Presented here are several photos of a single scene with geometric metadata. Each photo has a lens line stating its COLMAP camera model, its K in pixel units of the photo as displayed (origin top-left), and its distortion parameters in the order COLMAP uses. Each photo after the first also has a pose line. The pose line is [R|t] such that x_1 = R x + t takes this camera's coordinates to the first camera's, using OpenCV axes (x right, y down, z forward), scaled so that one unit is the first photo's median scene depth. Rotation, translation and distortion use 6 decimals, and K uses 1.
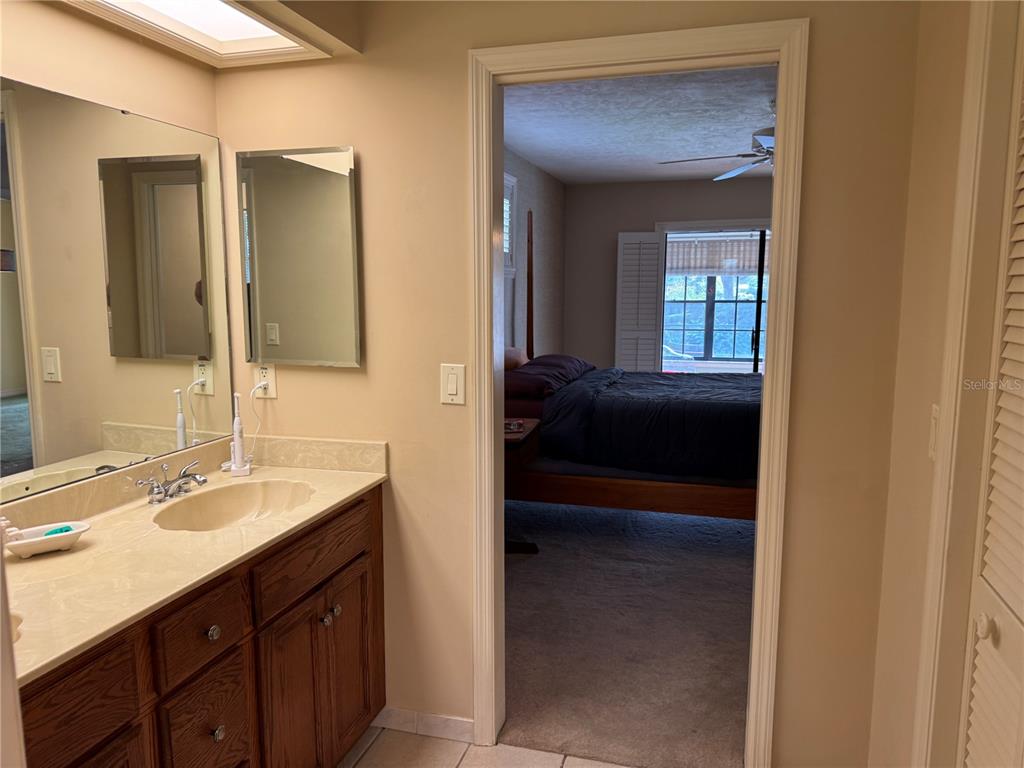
lens RADIAL K [[720.7, 0, 512.5], [0, 720.7, 382.8], [0, 0, 1]] dist [0.067110, -0.088779]
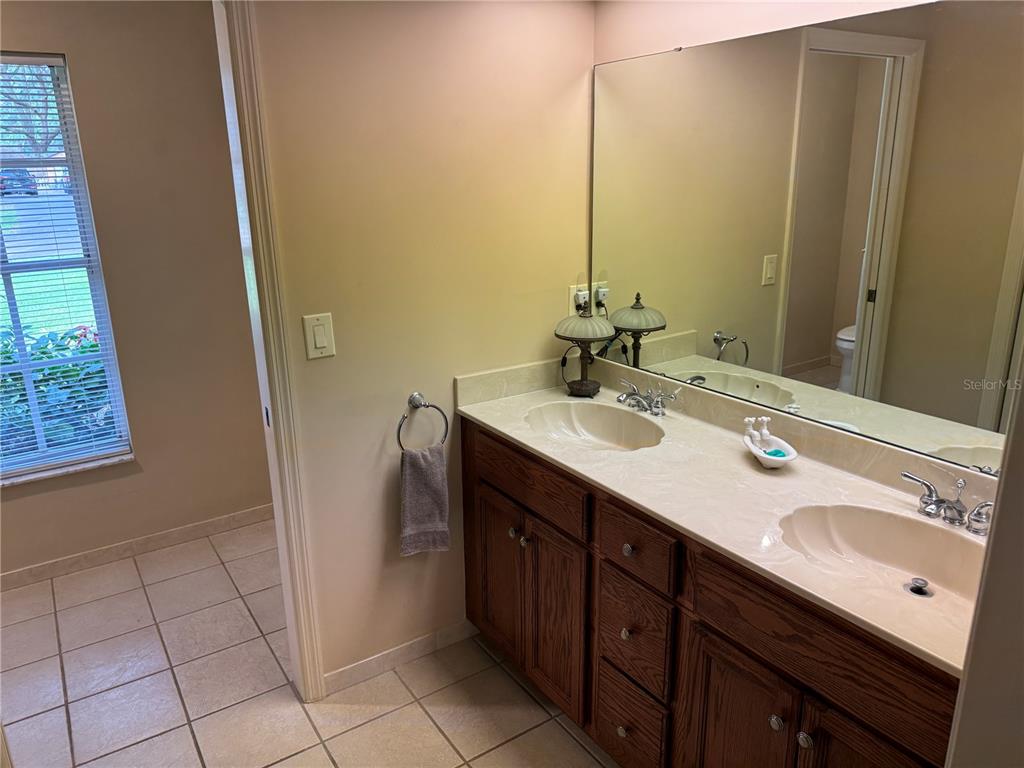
lens RADIAL K [[720.7, 0, 512.1], [0, 720.7, 382.4], [0, 0, 1]] dist [0.067110, -0.088779]
pose [[-0.643210, 0.220727, -0.733186, 0.379441], [-0.089008, 0.929503, 0.357913, -0.228436], [0.760499, 0.295472, -0.578219, 1.161675]]
